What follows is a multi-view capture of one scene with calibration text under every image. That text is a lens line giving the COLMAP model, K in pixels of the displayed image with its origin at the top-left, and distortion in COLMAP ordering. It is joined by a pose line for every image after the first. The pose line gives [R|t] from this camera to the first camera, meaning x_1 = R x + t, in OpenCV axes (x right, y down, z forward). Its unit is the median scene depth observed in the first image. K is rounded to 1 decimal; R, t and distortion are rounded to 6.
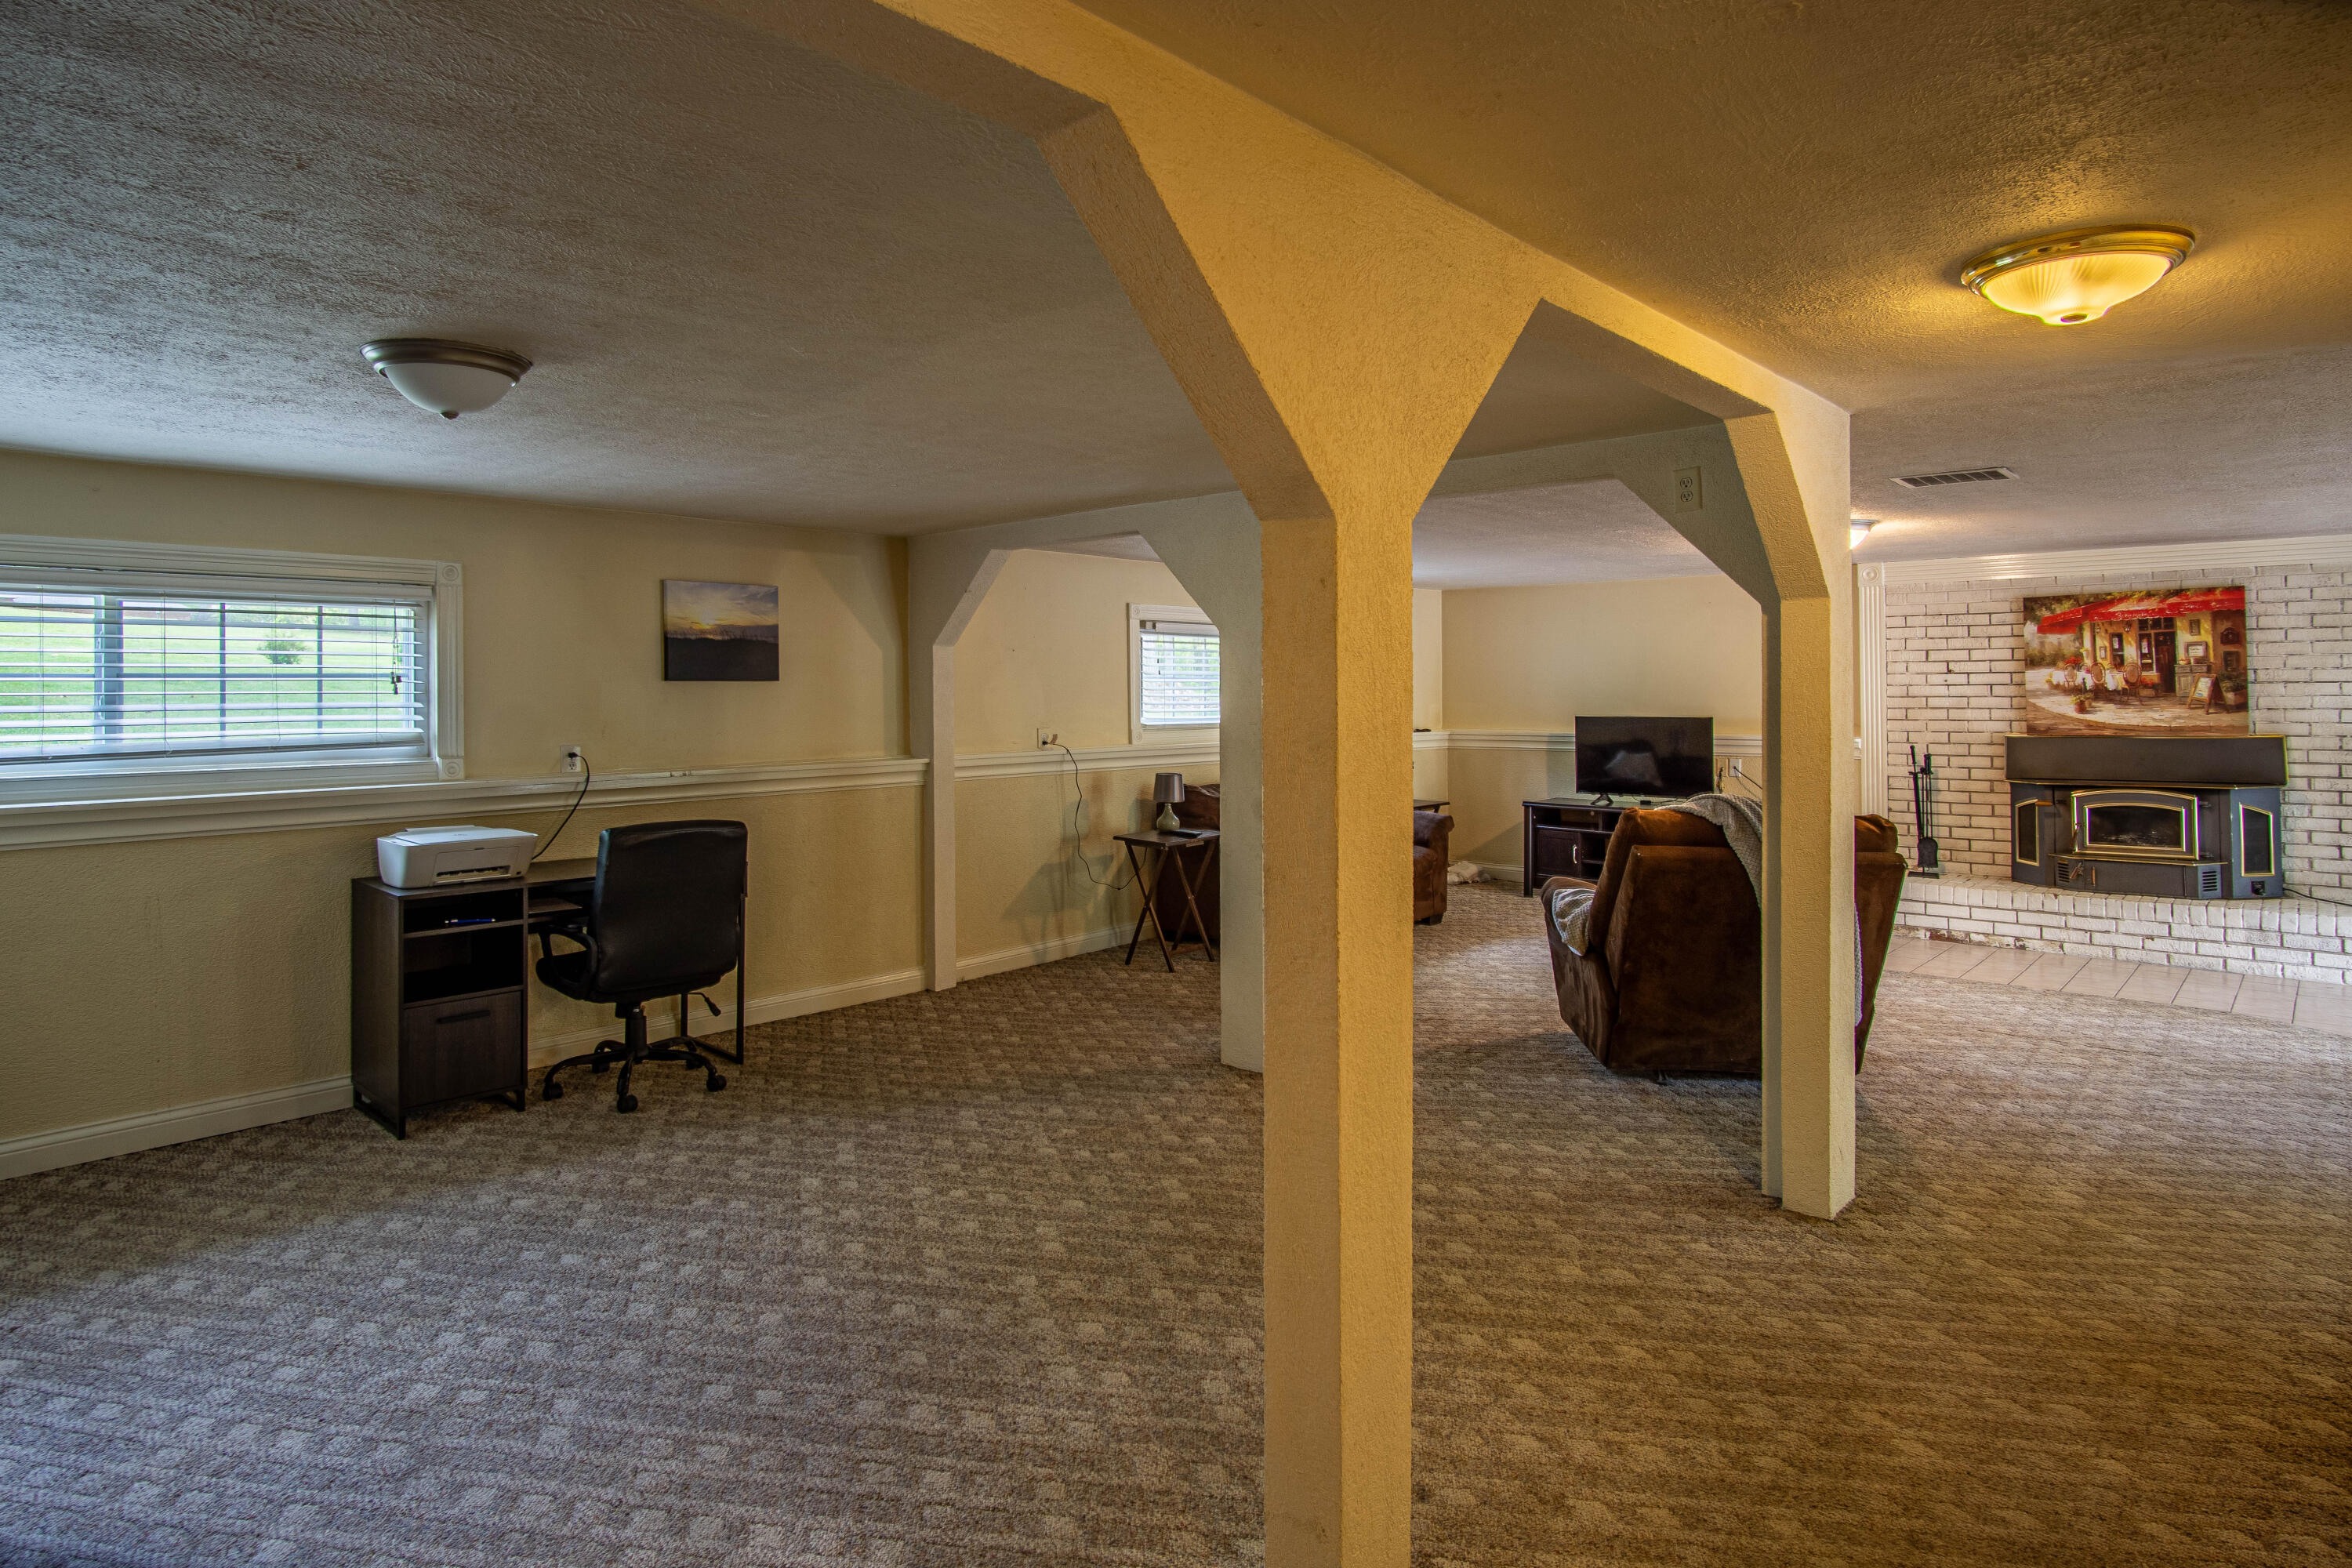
lens RADIAL K [[1329.4, 0, 1169.6], [0, 1329.4, 698.0], [0, 0, 1]] dist [-0.025913, 0.002470]
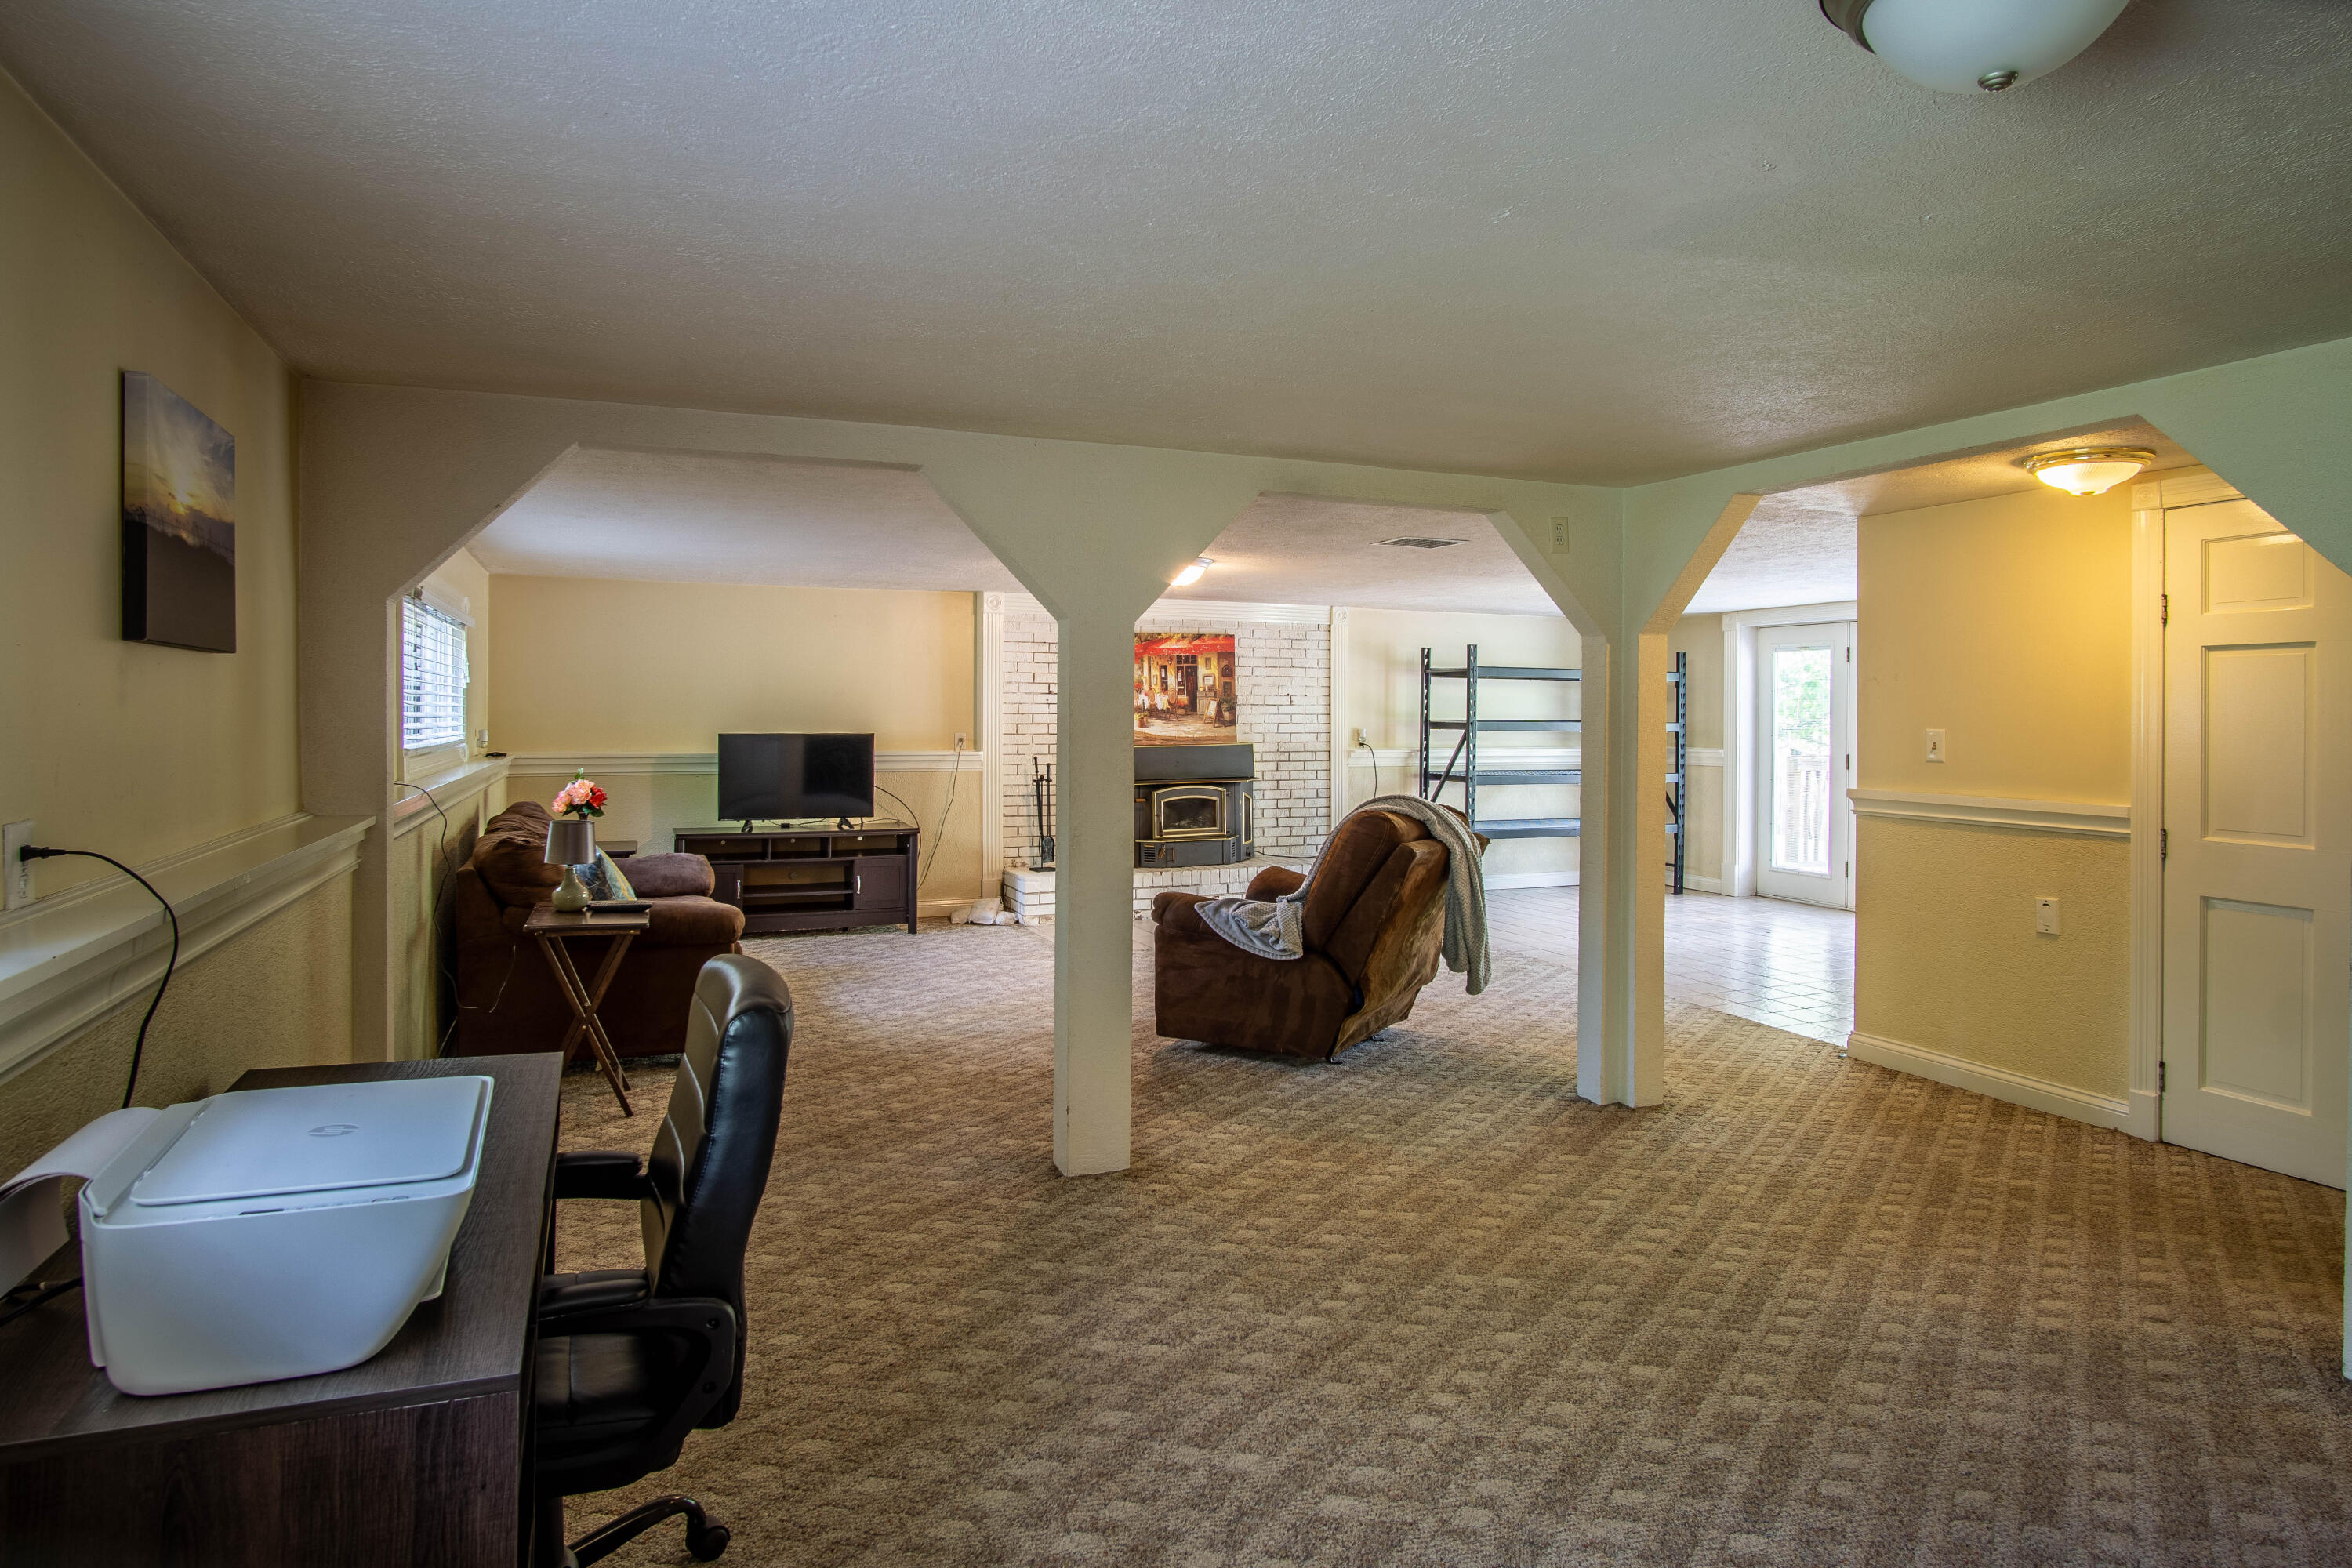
lens RADIAL K [[1329.4, 0, 1169.6], [0, 1329.4, 698.0], [0, 0, 1]] dist [-0.025913, 0.002470]
pose [[0.421269, 0.018223, 0.906753, -0.491244], [-0.002376, 0.999817, -0.018989, 0.008029], [-0.906933, 0.005845, 0.421235, 0.474153]]
